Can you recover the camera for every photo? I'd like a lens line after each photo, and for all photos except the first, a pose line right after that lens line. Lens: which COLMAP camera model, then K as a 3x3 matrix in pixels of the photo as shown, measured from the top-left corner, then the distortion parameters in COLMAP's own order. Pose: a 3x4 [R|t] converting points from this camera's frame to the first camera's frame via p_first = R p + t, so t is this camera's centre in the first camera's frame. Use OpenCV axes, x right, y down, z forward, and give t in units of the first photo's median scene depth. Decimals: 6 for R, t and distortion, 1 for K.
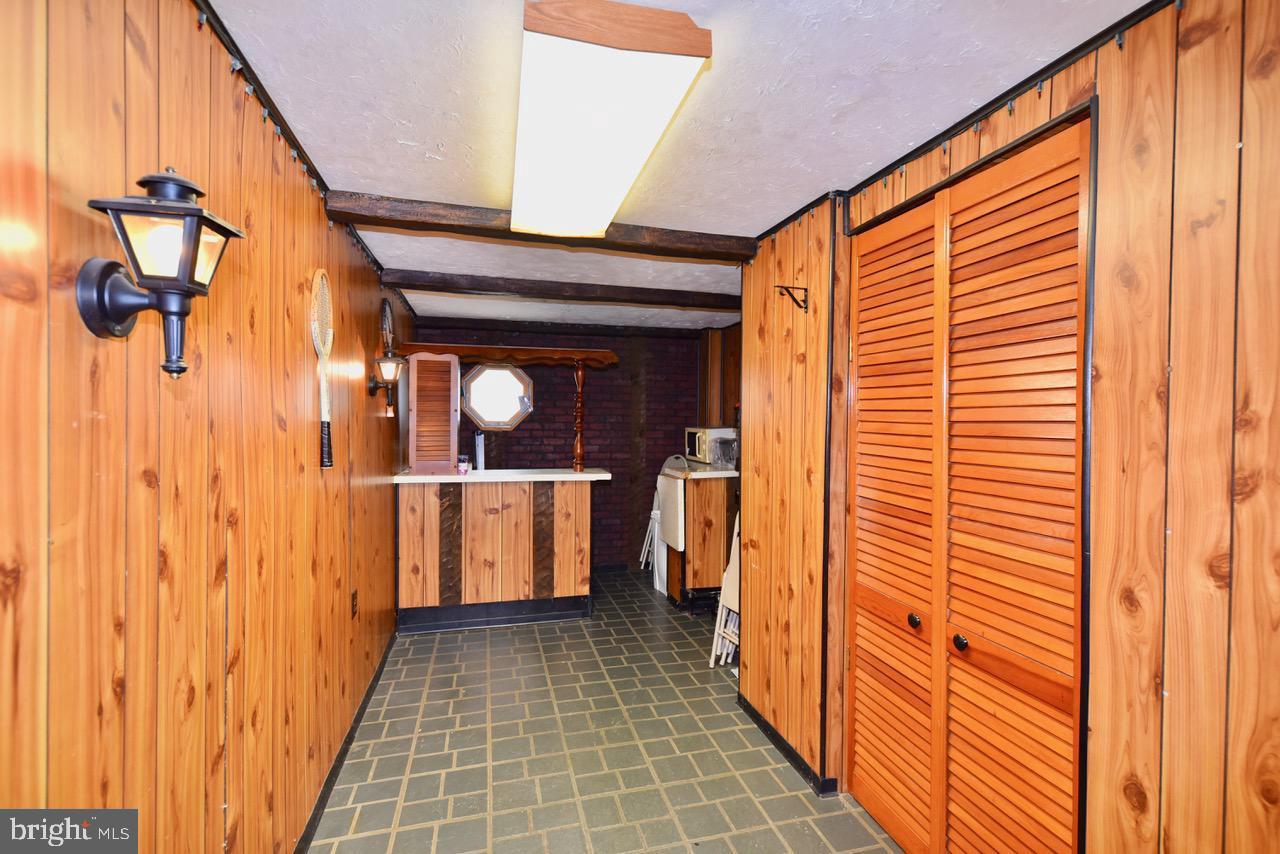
lens RADIAL K [[541.0, 0, 636.7], [0, 541.0, 426.0], [0, 0, 1]] dist [0.011717, -0.001694]
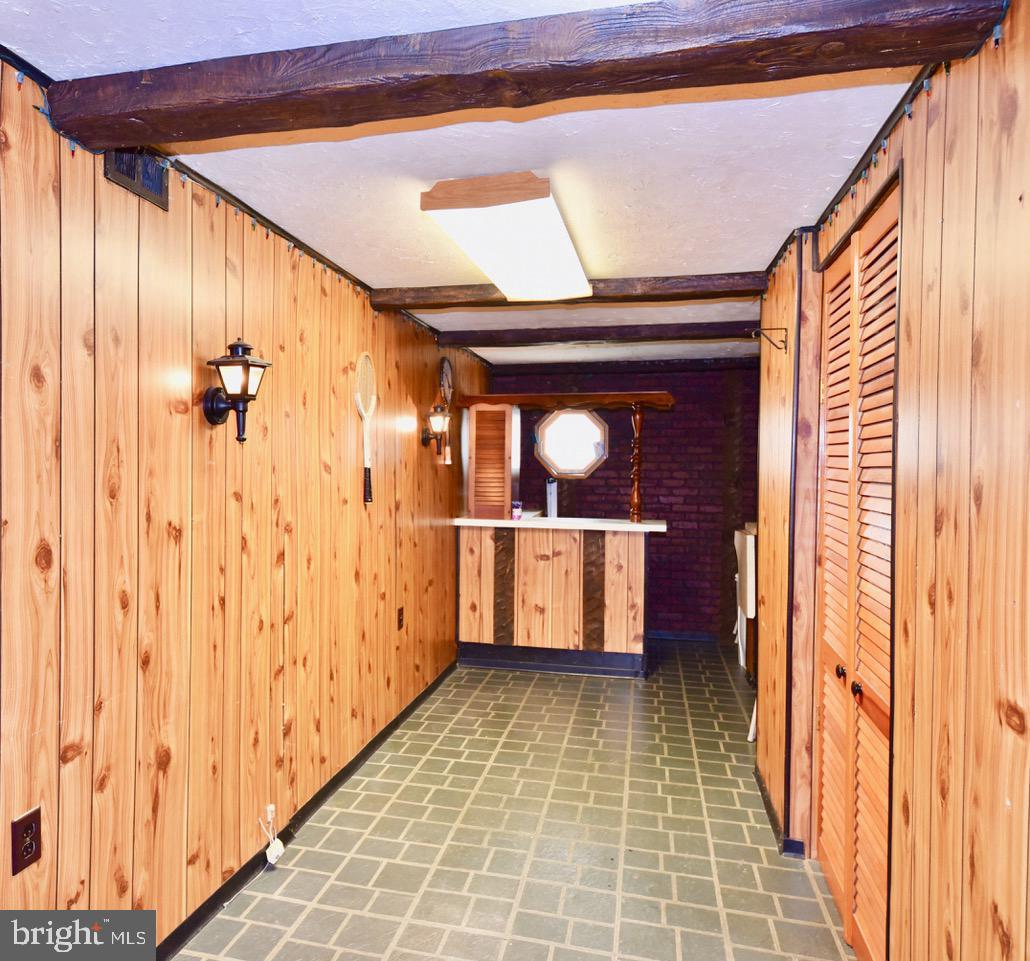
lens RADIAL K [[684.9, 0, 513.4], [0, 684.9, 477.1], [0, 0, 1]] dist [-0.003882, 0.007998]
pose [[0.897816, 0.006596, -0.440321, 0.431626], [-0.006019, 0.999978, 0.002705, 0.007321], [0.440329, 0.000221, 0.897836, -0.300684]]
